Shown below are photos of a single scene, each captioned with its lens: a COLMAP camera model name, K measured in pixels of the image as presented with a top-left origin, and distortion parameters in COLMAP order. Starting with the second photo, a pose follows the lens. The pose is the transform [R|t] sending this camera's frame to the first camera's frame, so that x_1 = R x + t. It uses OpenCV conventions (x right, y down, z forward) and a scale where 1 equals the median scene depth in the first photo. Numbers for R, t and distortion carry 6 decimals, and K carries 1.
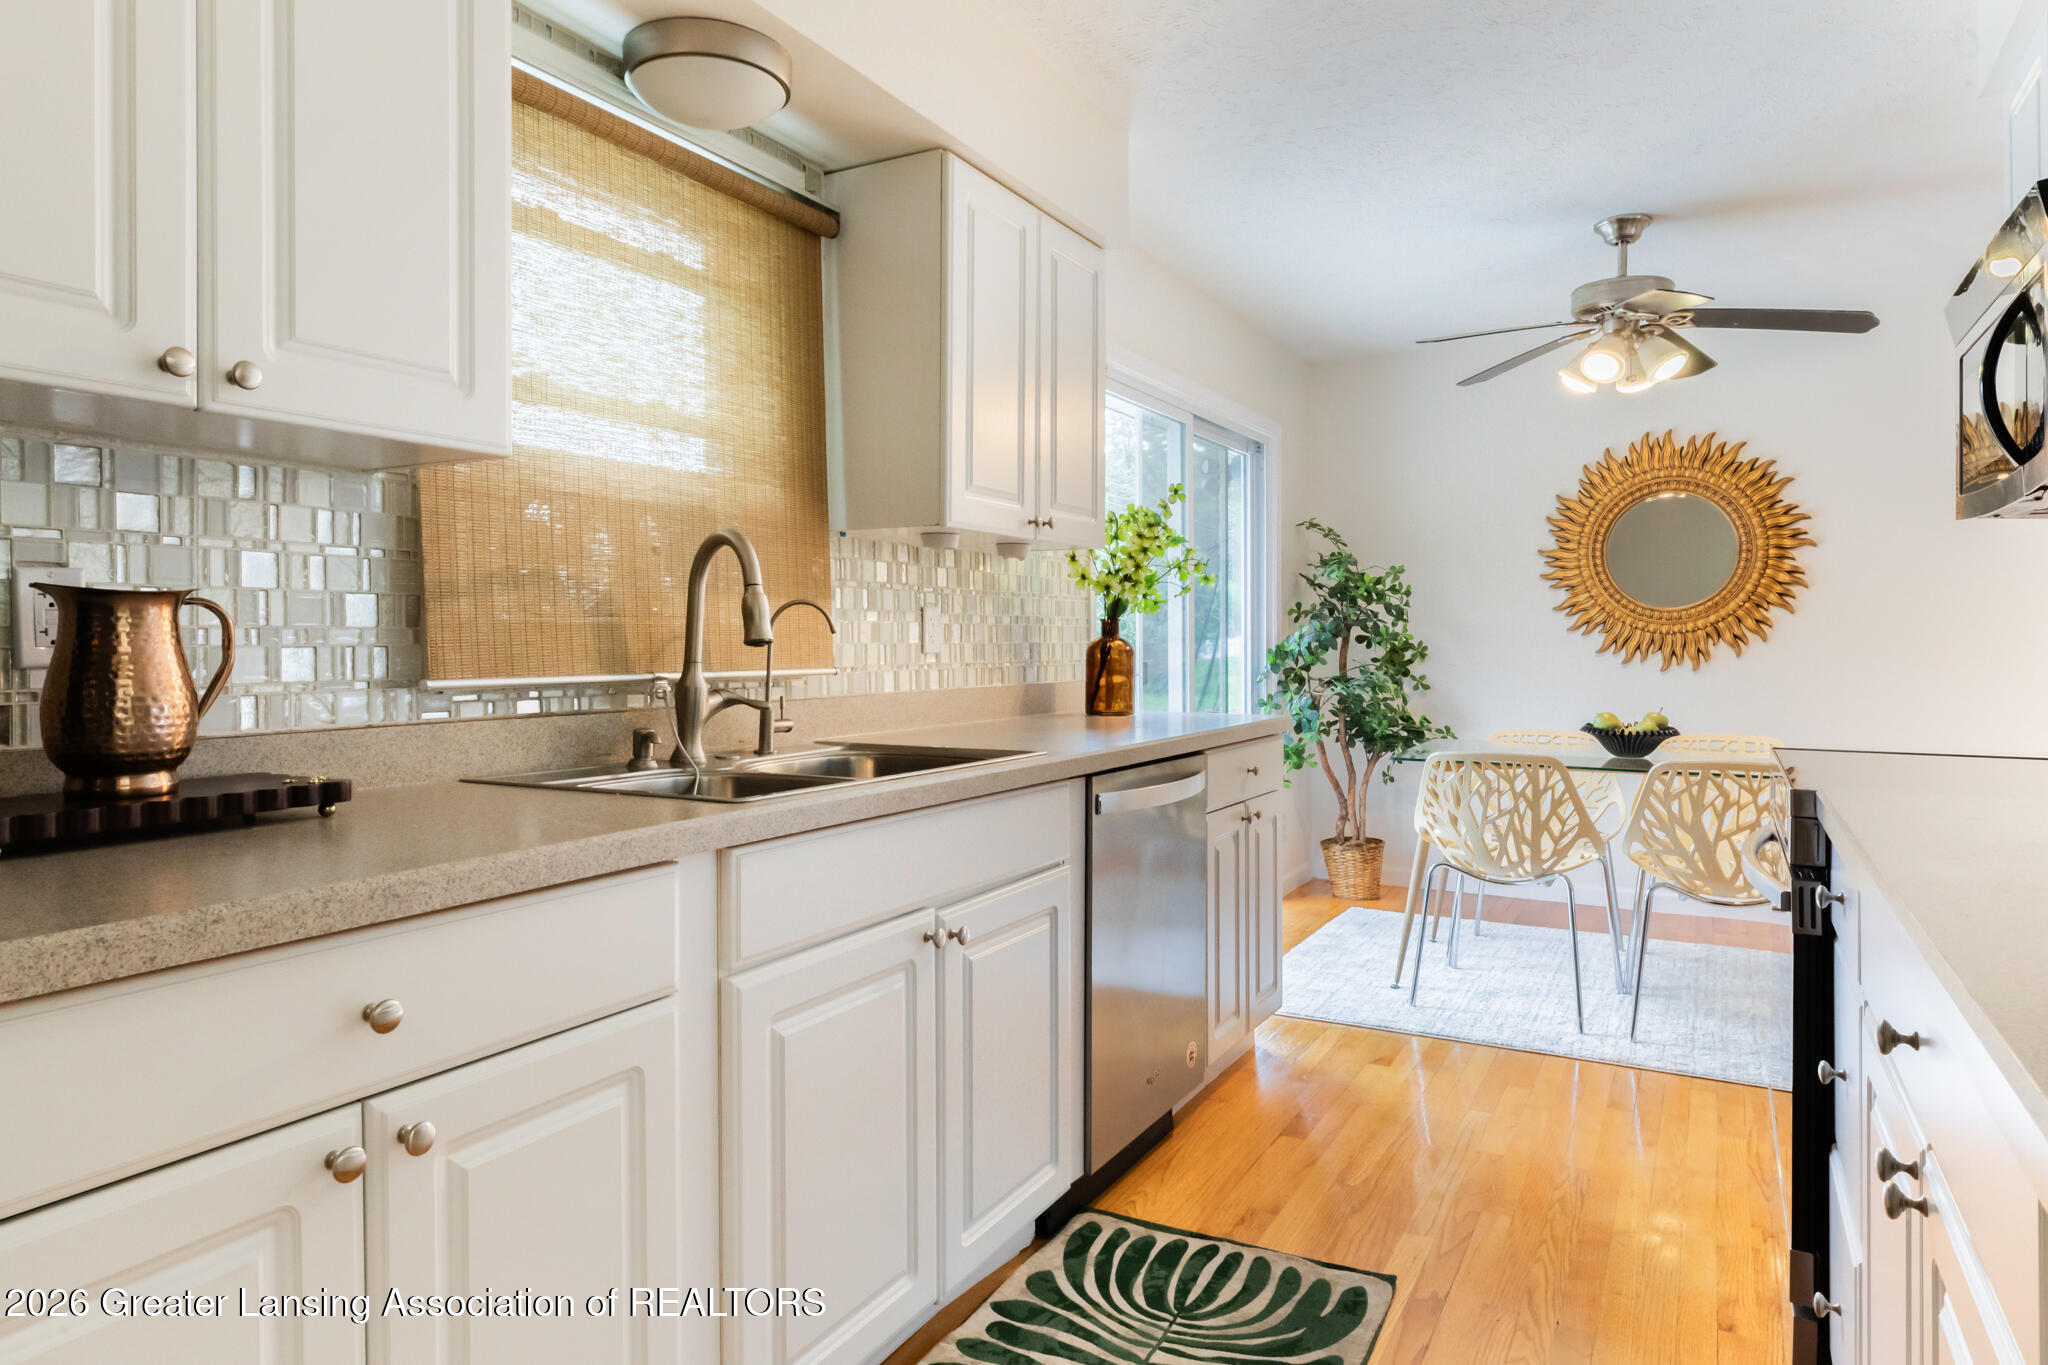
lens RADIAL K [[1232.4, 0, 1007.2], [0, 1232.4, 647.9], [0, 0, 1]] dist [0.004119, 0.003297]
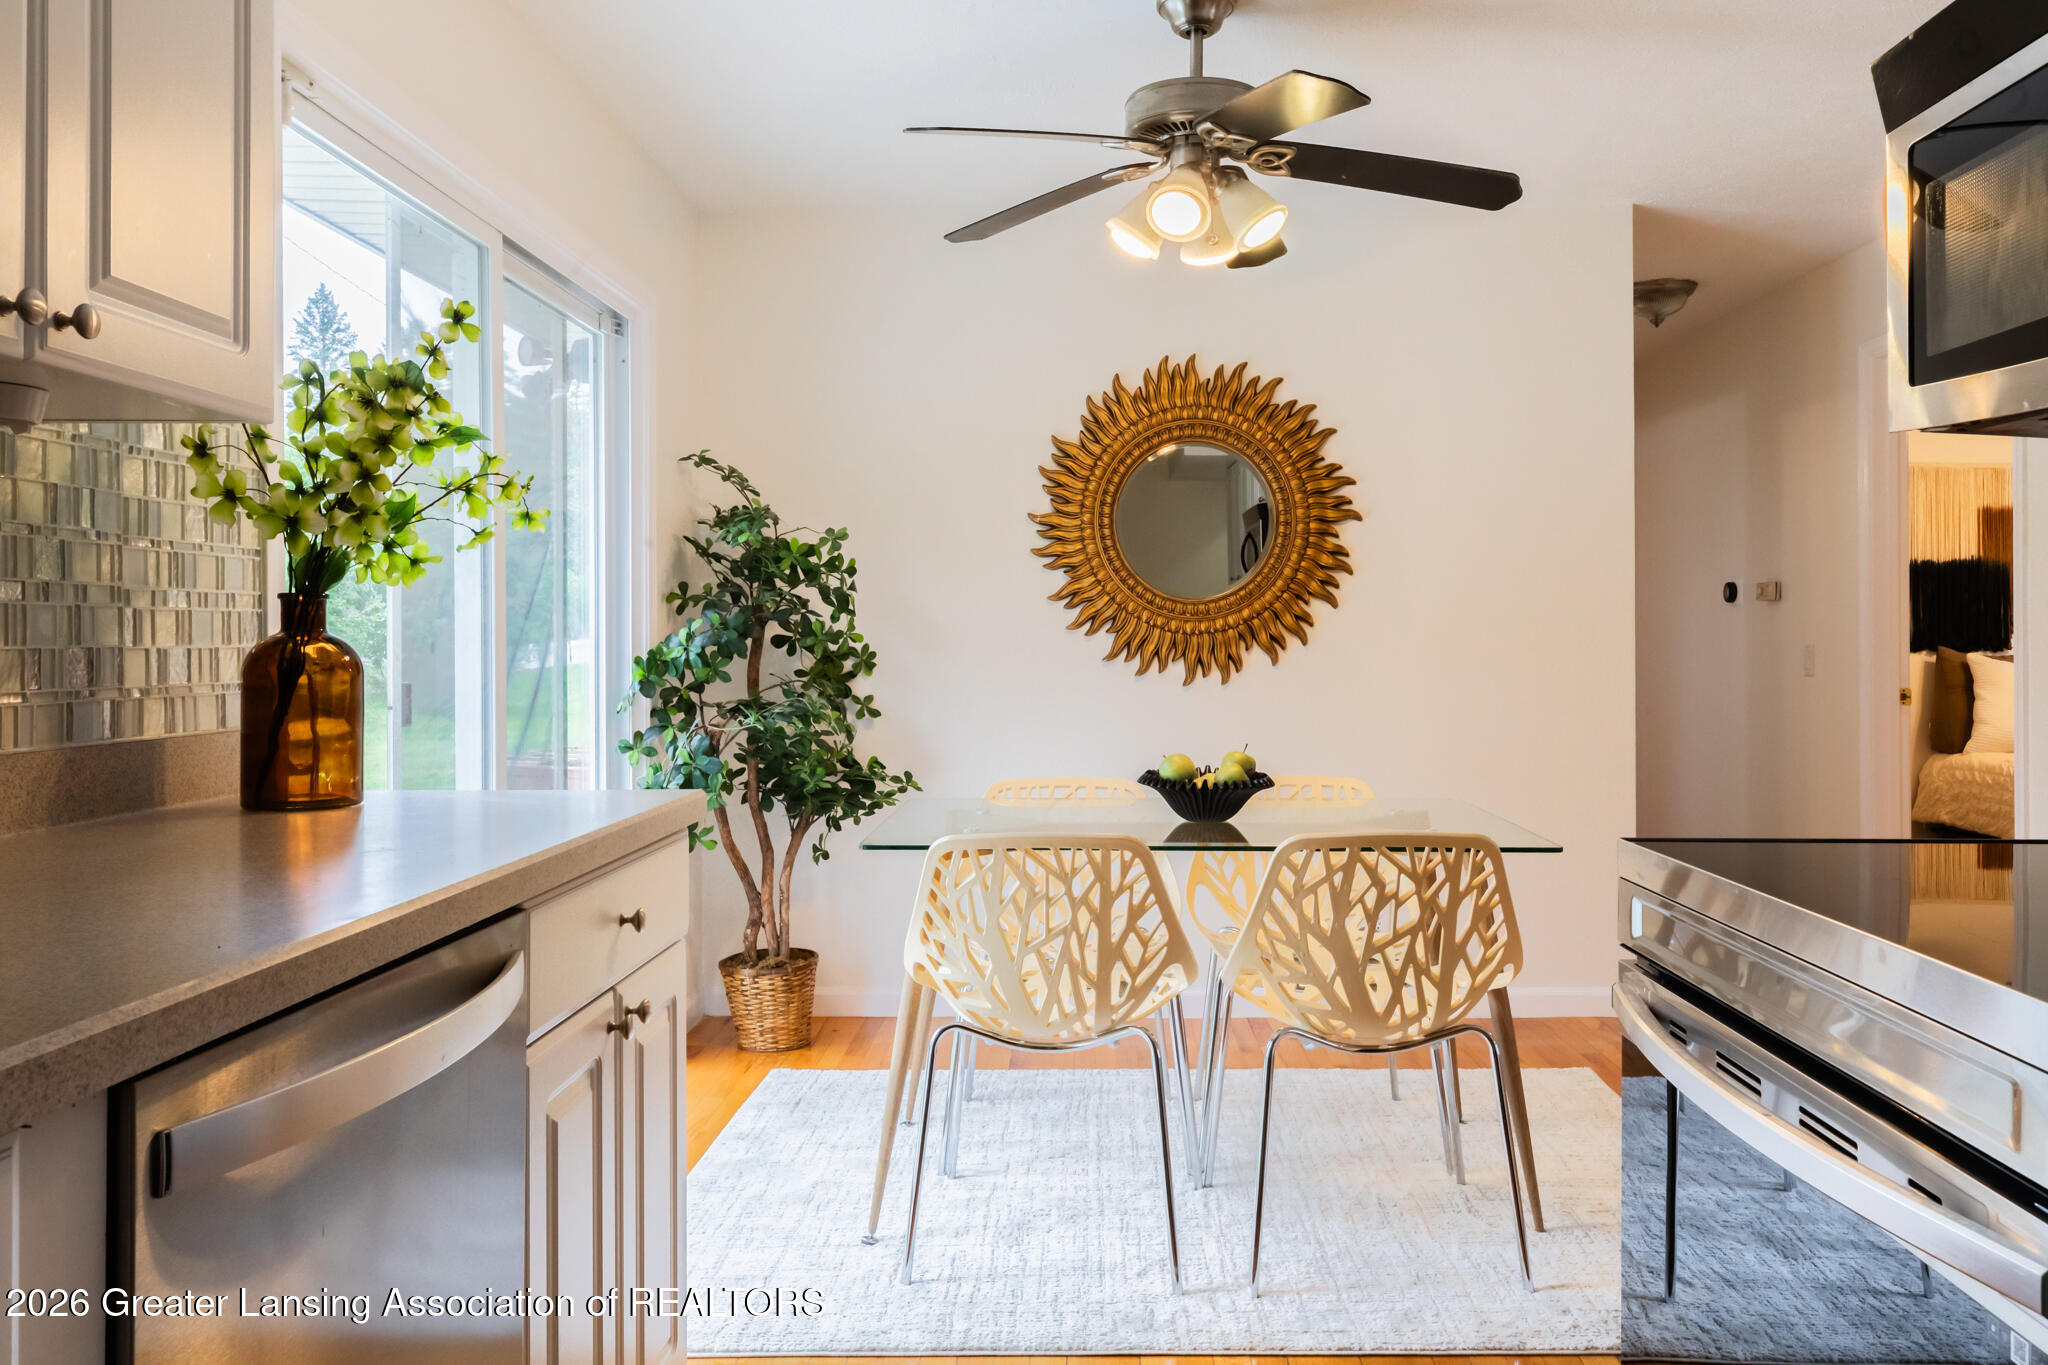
lens RADIAL K [[1425.4, 0, 1036.8], [0, 1425.4, 643.4], [0, 0, 1]] dist [0.009092, -0.004550]
pose [[0.876707, 0.000401, 0.481025, 0.059219], [0.002973, 0.999976, -0.006252, -0.001169], [-0.481016, 0.006911, 0.876685, 0.362655]]
